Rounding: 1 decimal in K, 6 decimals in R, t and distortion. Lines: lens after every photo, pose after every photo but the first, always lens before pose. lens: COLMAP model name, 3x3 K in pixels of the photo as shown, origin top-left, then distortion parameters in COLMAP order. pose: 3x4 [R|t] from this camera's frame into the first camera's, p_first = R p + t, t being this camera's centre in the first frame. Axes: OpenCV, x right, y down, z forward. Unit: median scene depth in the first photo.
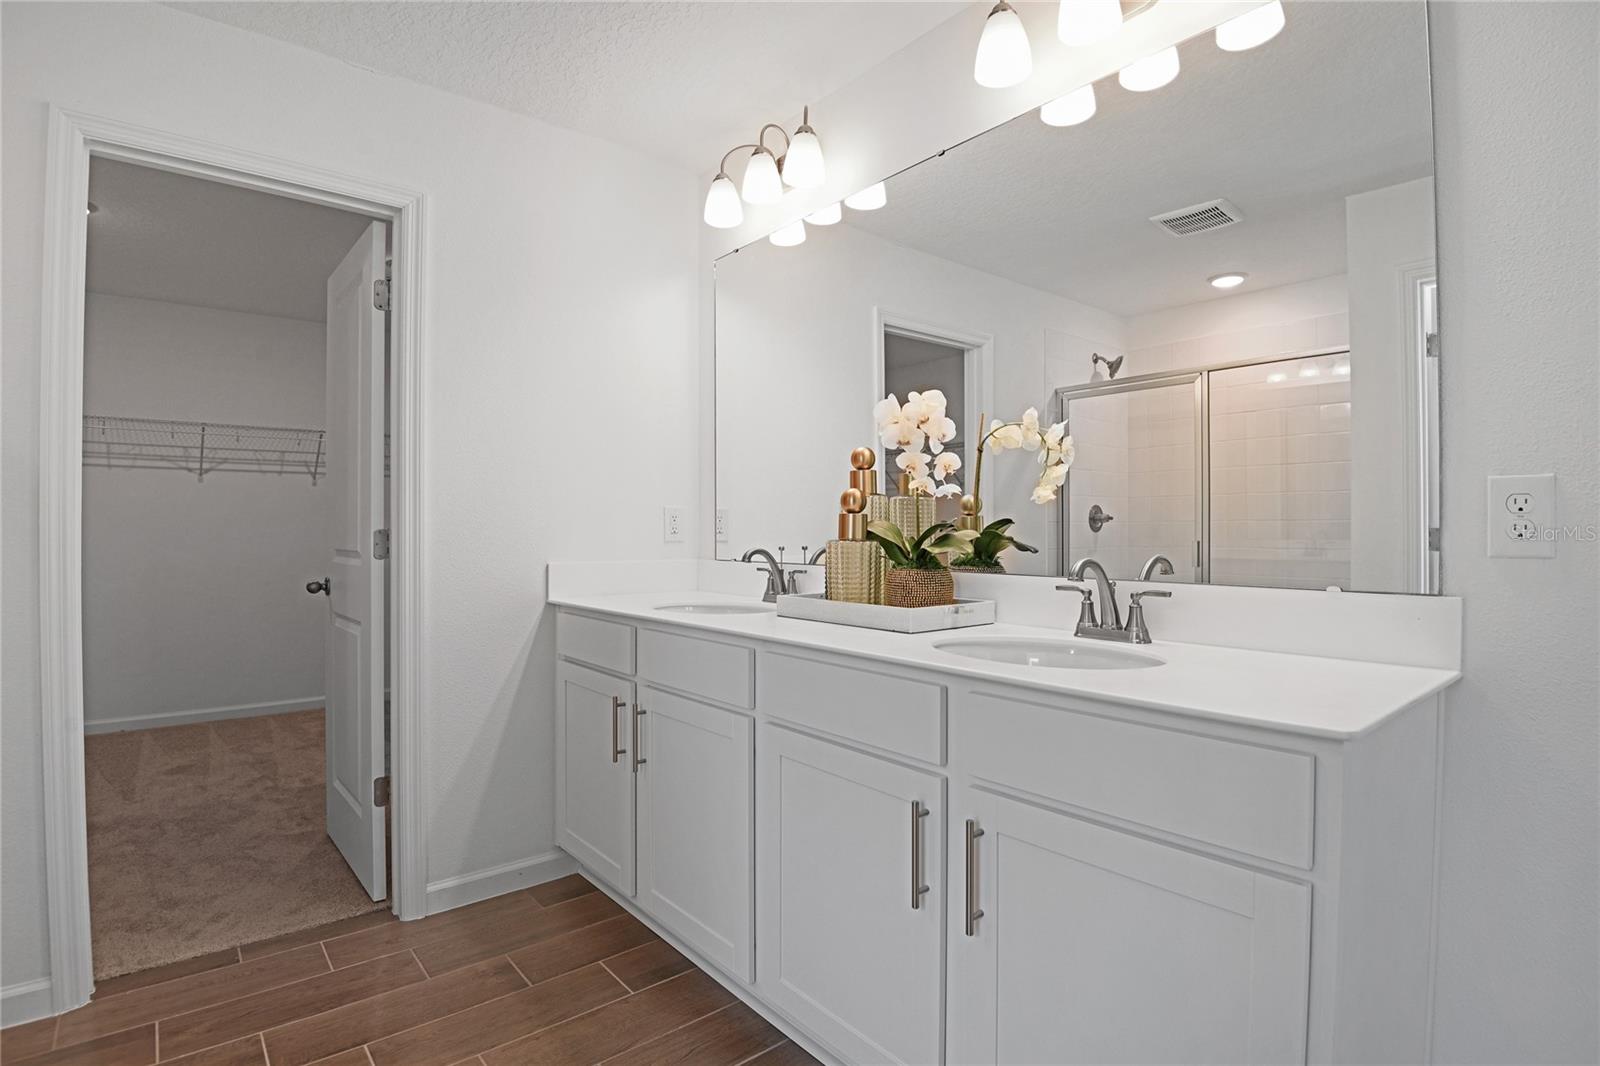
lens RADIAL K [[775.6, 0, 800.0], [0, 775.6, 533.0], [0, 0, 1]] dist [-0.000204, -0.016945]
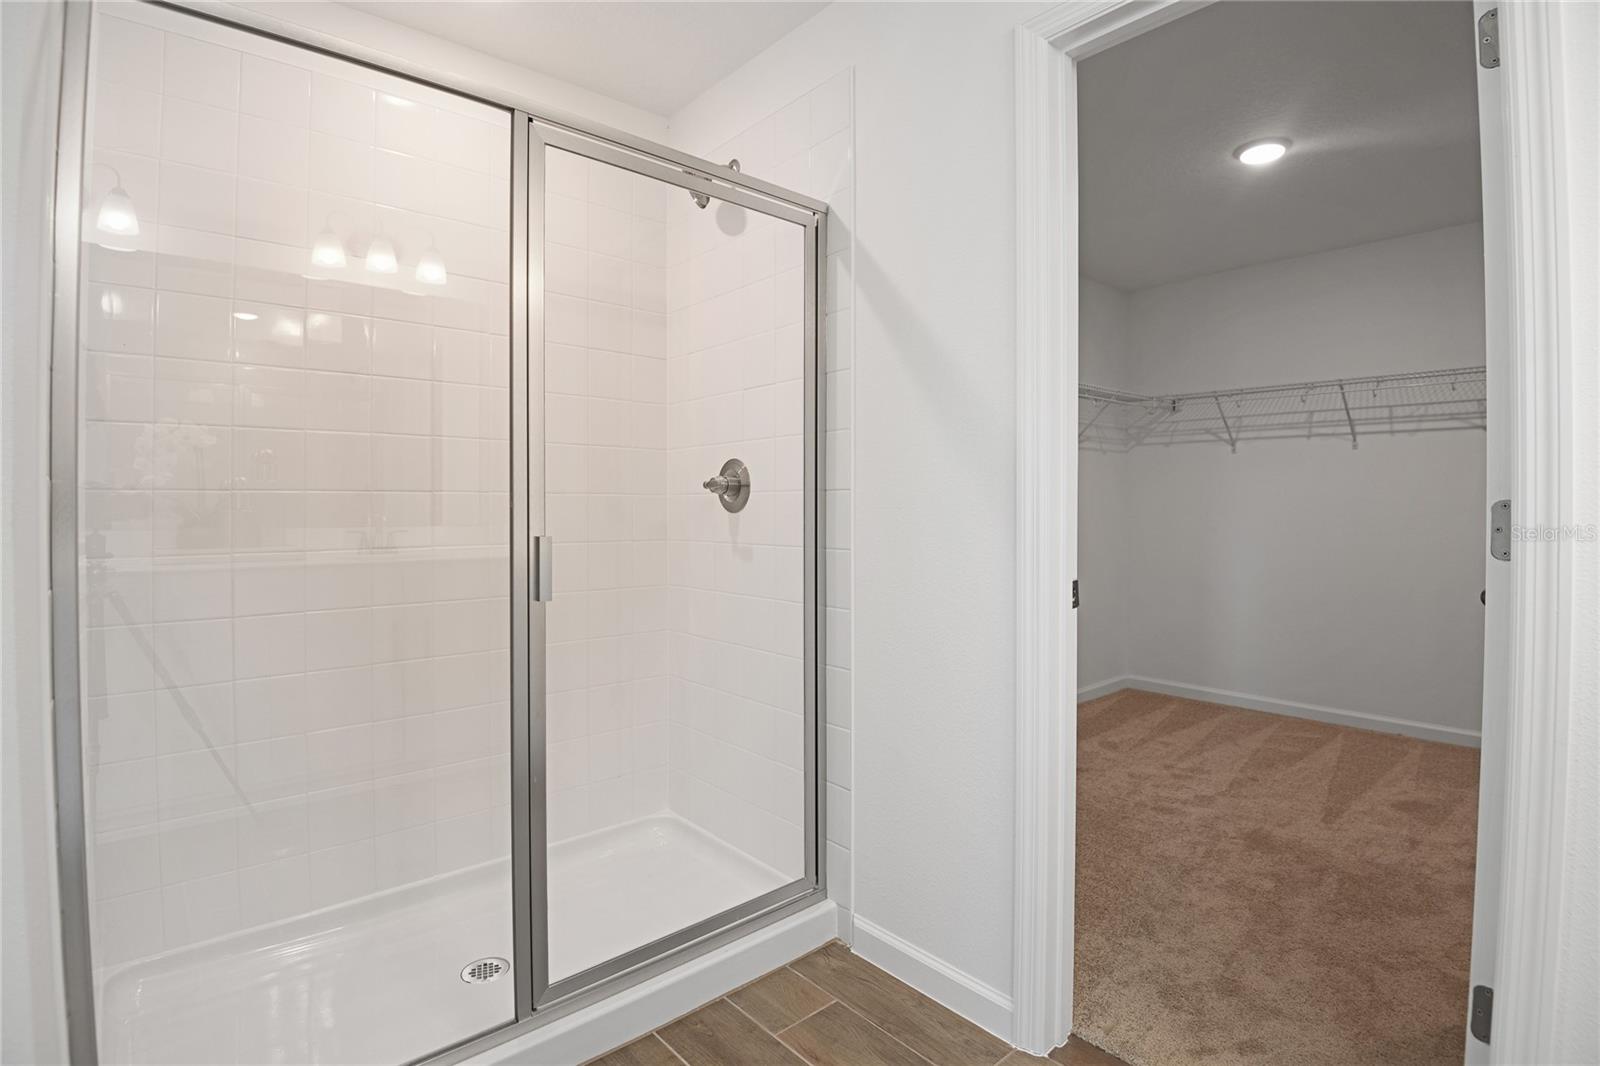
lens RADIAL K [[778.5, 0, 806.8], [0, 778.5, 525.4], [0, 0, 1]] dist [-0.002011, -0.021089]
pose [[0.027019, 0.038160, -0.998906, -0.033926], [0.005150, 0.999253, 0.038312, -0.022094], [0.999622, -0.006180, 0.026803, 0.379488]]
